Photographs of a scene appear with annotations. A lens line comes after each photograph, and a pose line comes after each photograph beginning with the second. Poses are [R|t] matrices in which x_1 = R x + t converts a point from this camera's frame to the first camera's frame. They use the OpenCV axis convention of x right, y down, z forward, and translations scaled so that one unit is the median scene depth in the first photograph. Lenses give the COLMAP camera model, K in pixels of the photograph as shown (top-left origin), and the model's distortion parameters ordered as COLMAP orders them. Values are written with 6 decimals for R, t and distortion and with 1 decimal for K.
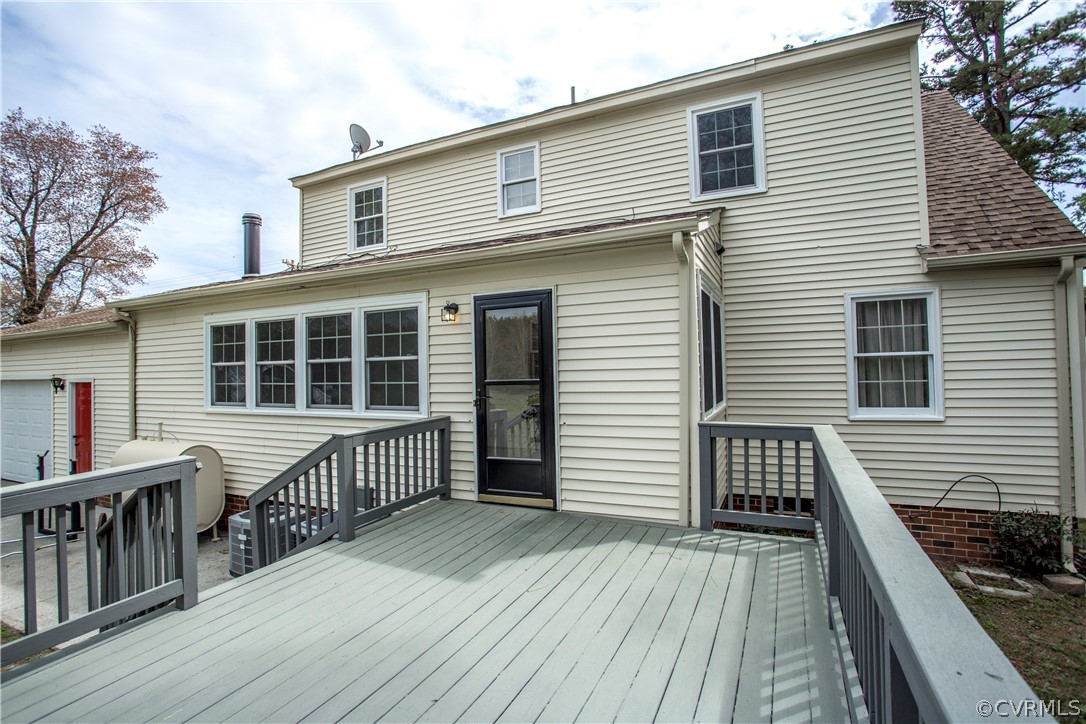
lens RADIAL K [[529.2, 0, 543.0], [0, 529.2, 362.0], [0, 0, 1]] dist [-0.047432, 0.000459]
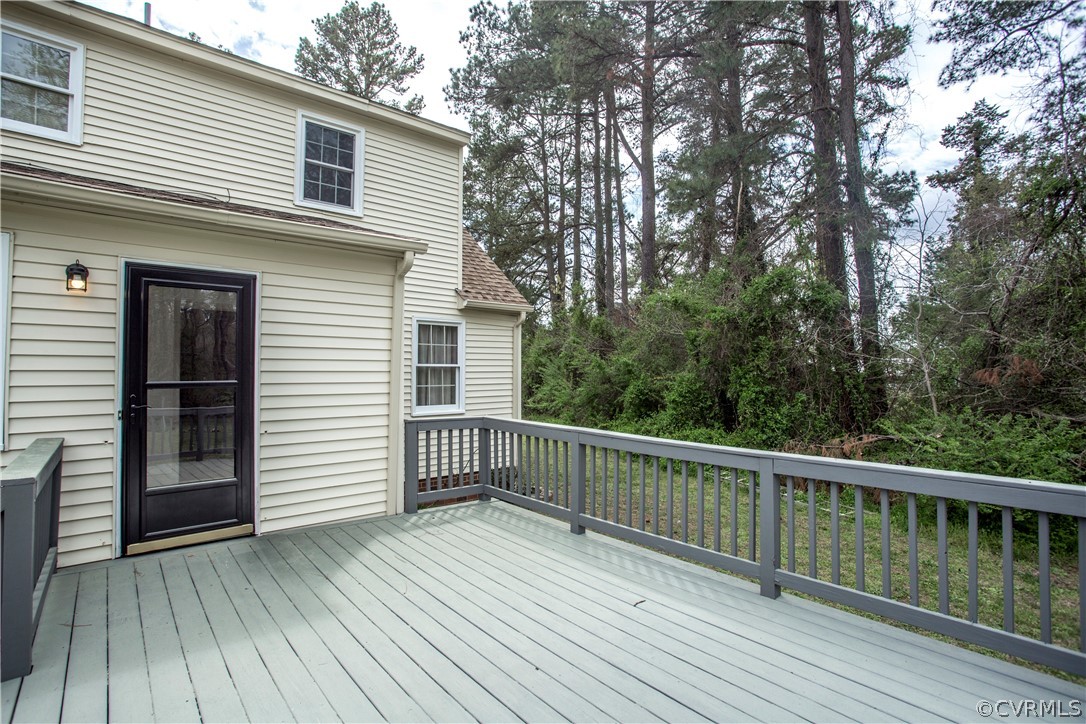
lens RADIAL K [[513.9, 0, 530.2], [0, 513.9, 361.4], [0, 0, 1]] dist [0.000587, 0.001221]
pose [[0.446266, 0.042077, 0.893911, -0.526181], [-0.024878, 0.999091, -0.034608, 0.018640], [-0.894554, -0.006794, 0.446907, 0.235158]]
